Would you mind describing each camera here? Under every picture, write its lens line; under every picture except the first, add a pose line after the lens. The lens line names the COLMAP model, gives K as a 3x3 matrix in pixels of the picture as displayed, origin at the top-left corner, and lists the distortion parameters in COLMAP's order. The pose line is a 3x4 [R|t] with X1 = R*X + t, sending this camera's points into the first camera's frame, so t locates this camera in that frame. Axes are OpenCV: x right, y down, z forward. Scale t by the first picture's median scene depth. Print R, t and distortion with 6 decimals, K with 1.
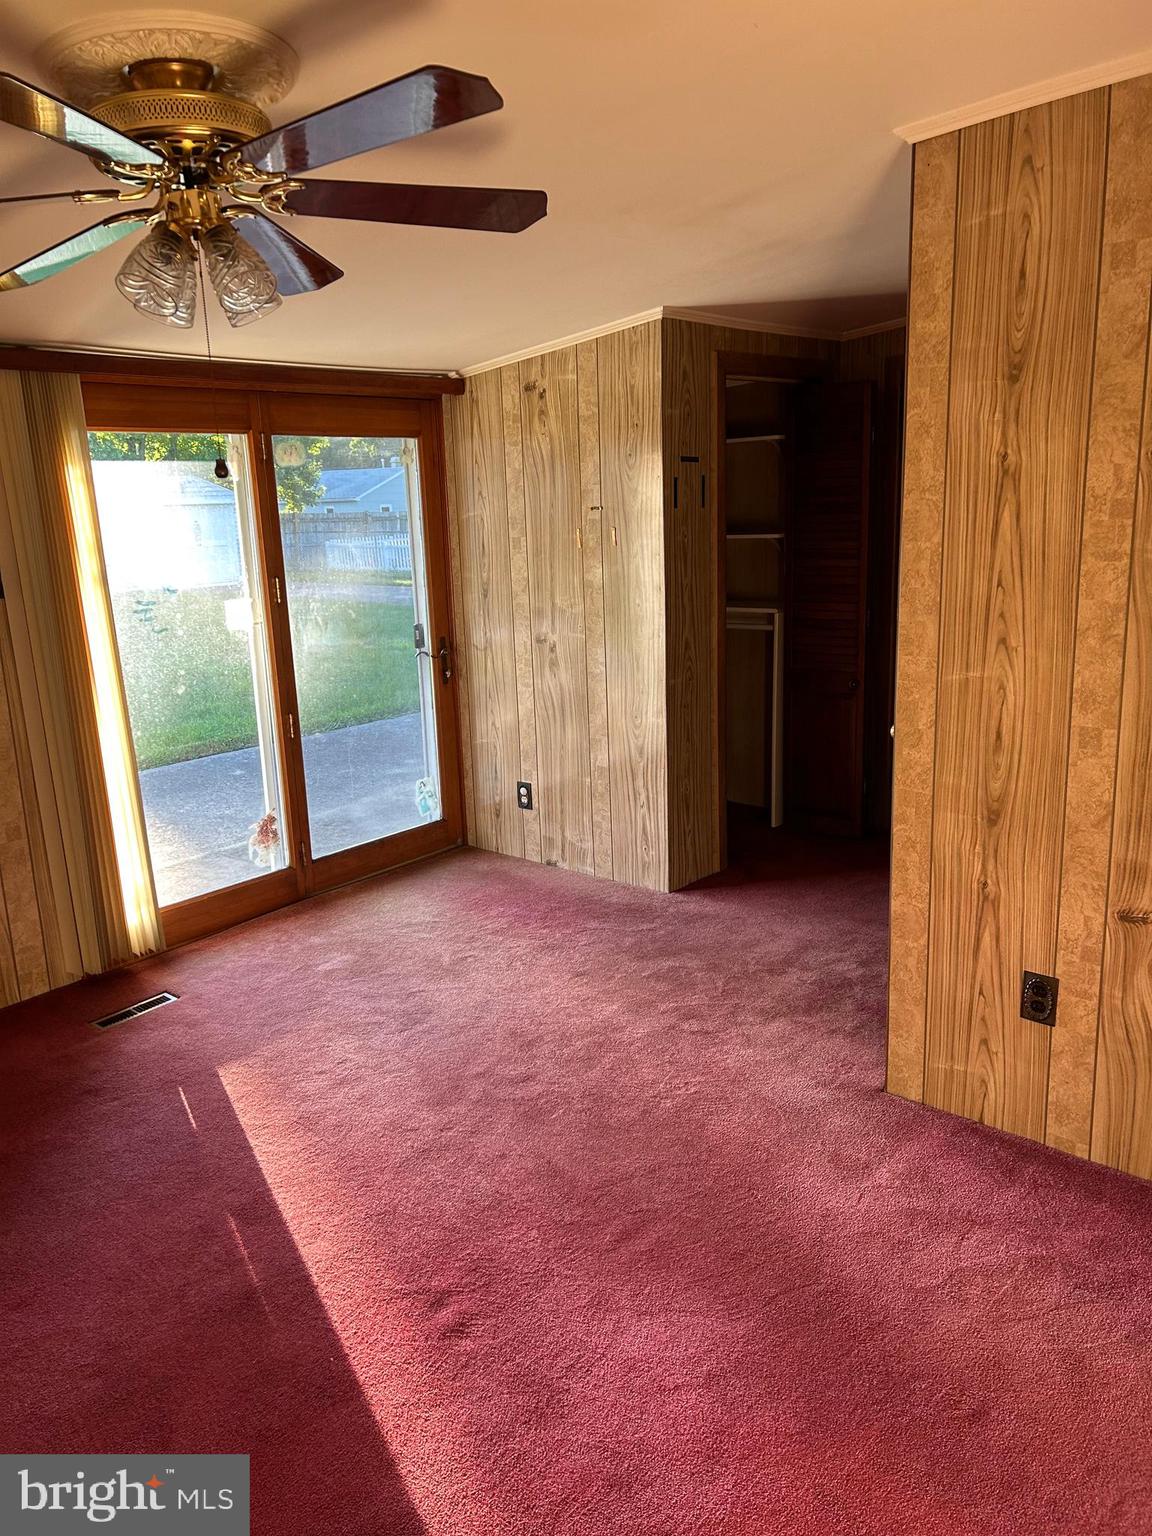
lens RADIAL K [[1158.3, 0, 561.1], [0, 1158.3, 768.1], [0, 0, 1]] dist [0.057853, -0.062445]
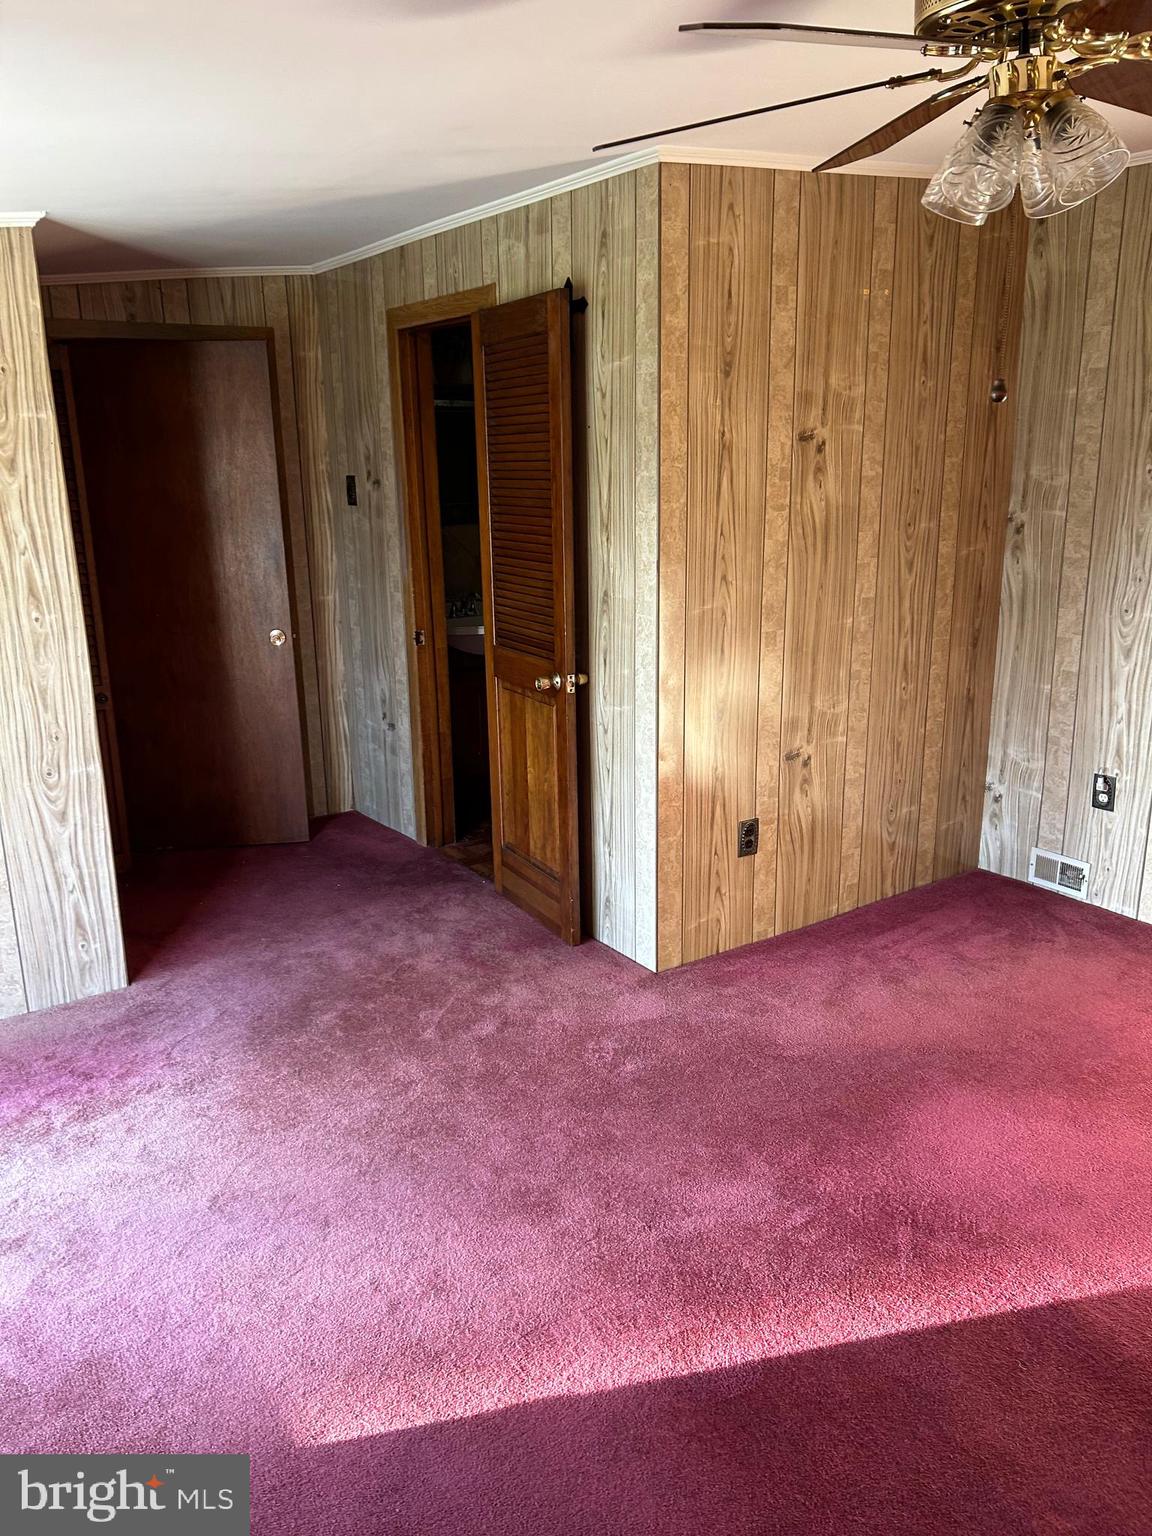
lens RADIAL K [[1158.3, 0, 562.7], [0, 1158.3, 776.3], [0, 0, 1]] dist [0.057853, -0.062445]
pose [[0.252474, -0.226116, 0.940813, -0.953874], [0.234335, 0.957656, 0.167278, -0.157462], [-0.938799, 0.178232, 0.294770, 0.838656]]
